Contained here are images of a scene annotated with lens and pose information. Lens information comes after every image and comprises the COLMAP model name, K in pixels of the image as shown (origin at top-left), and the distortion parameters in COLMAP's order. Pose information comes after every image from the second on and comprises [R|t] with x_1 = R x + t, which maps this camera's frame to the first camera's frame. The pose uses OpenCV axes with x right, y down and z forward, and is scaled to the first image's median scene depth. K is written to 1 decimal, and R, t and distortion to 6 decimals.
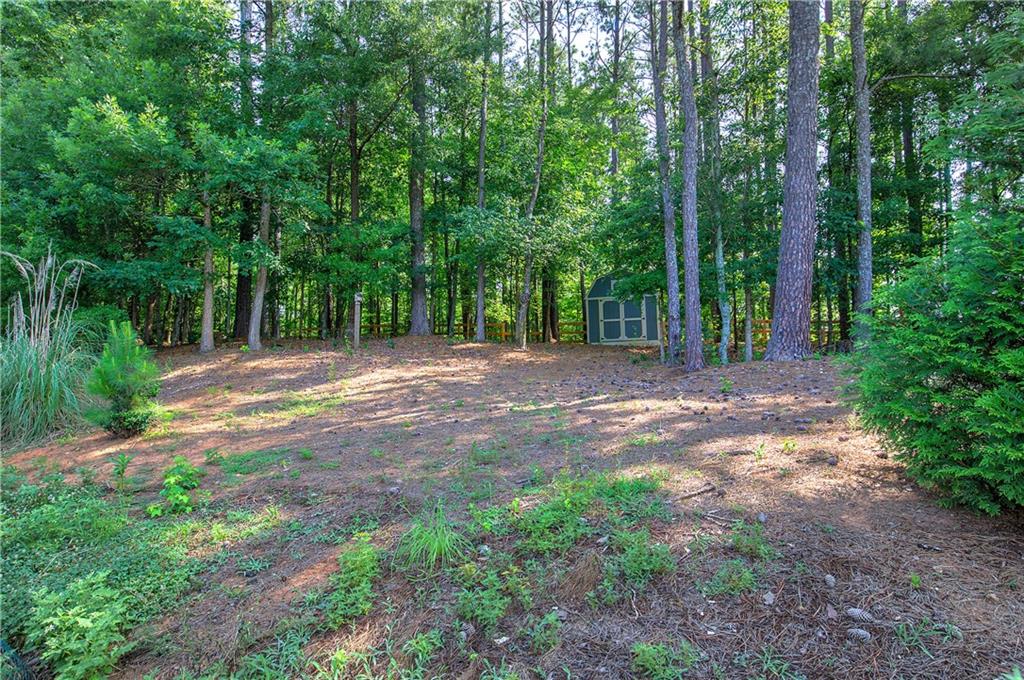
lens RADIAL K [[527.2, 0, 511.8], [0, 527.2, 338.7], [0, 0, 1]] dist [0.004523, -0.000037]
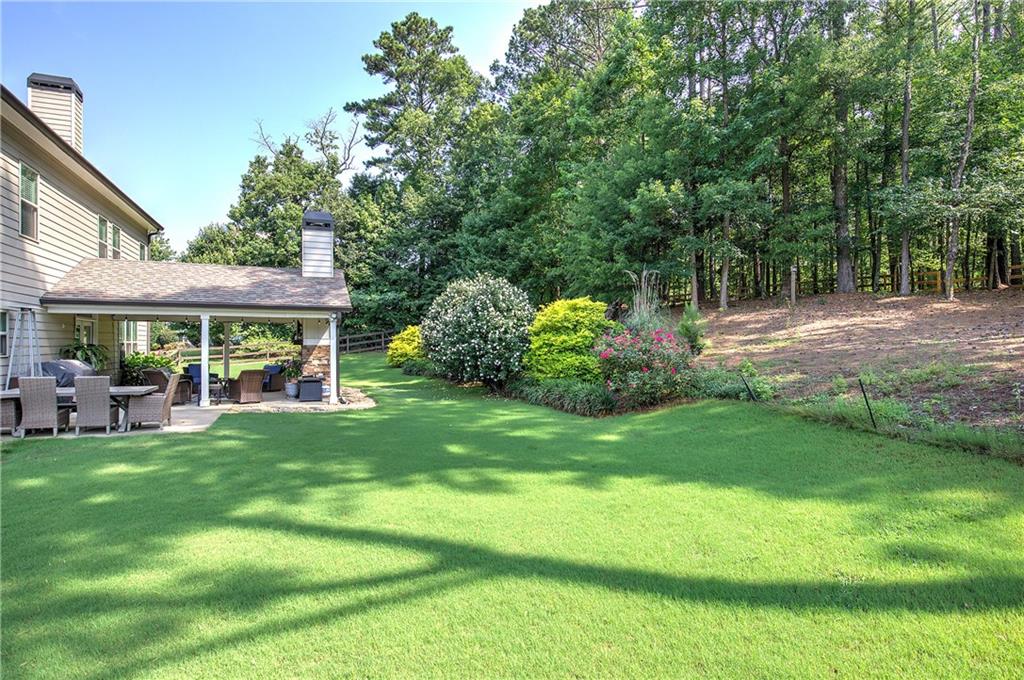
lens RADIAL K [[527.2, 0, 509.6], [0, 527.2, 339.3], [0, 0, 1]] dist [0.004523, -0.000037]
pose [[0.750517, 0.001403, -0.660850, 0.077294], [0.060411, 0.995665, 0.070722, -0.044007], [0.658085, -0.093001, 0.747178, -0.652242]]
